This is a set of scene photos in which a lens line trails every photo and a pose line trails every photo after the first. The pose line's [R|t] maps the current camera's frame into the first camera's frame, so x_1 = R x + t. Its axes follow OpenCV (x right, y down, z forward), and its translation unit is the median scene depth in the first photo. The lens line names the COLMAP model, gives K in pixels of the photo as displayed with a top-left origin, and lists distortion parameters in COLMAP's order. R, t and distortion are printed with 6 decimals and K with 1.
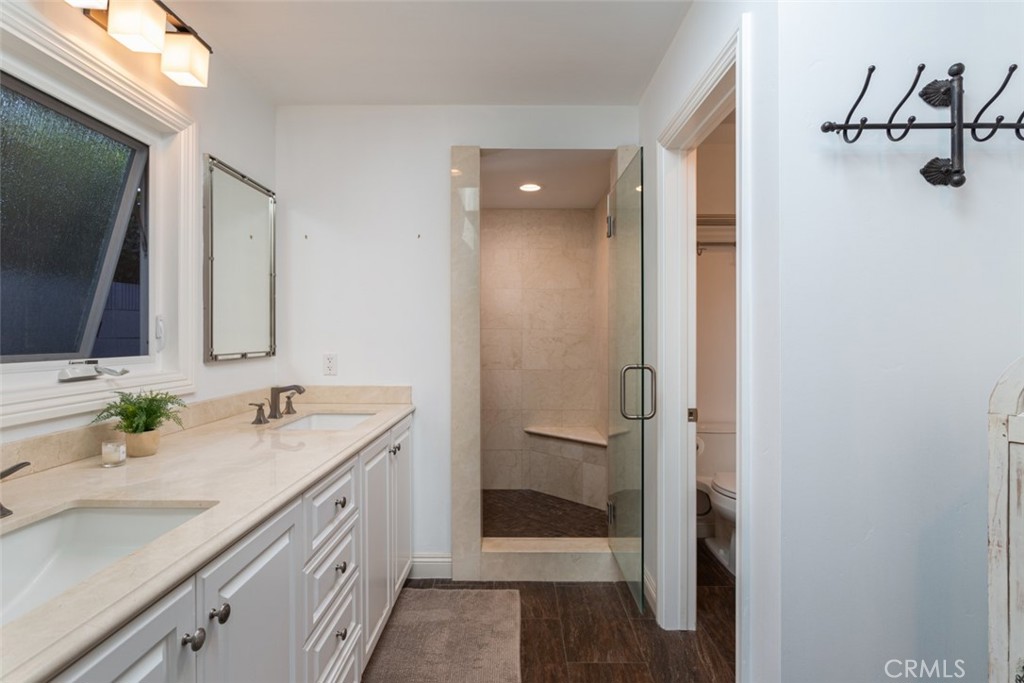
lens RADIAL K [[519.6, 0, 512.0], [0, 519.6, 341.5], [0, 0, 1]] dist [-0.001068, 0.000763]
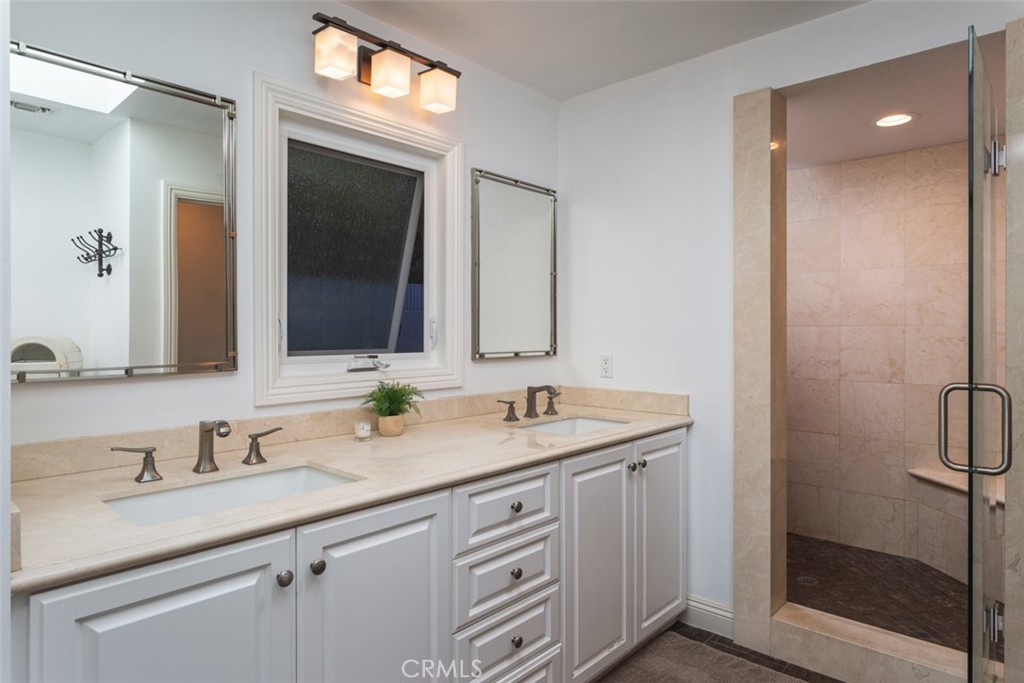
lens RADIAL K [[598.1, 0, 512.0], [0, 598.1, 341.5], [0, 0, 1]] dist [-0.006641, 0.001717]
pose [[0.747118, 0.007056, -0.664654, 0.269254], [-0.006449, 0.999974, 0.003367, -0.002575], [0.664660, 0.001771, 0.747144, 0.103694]]
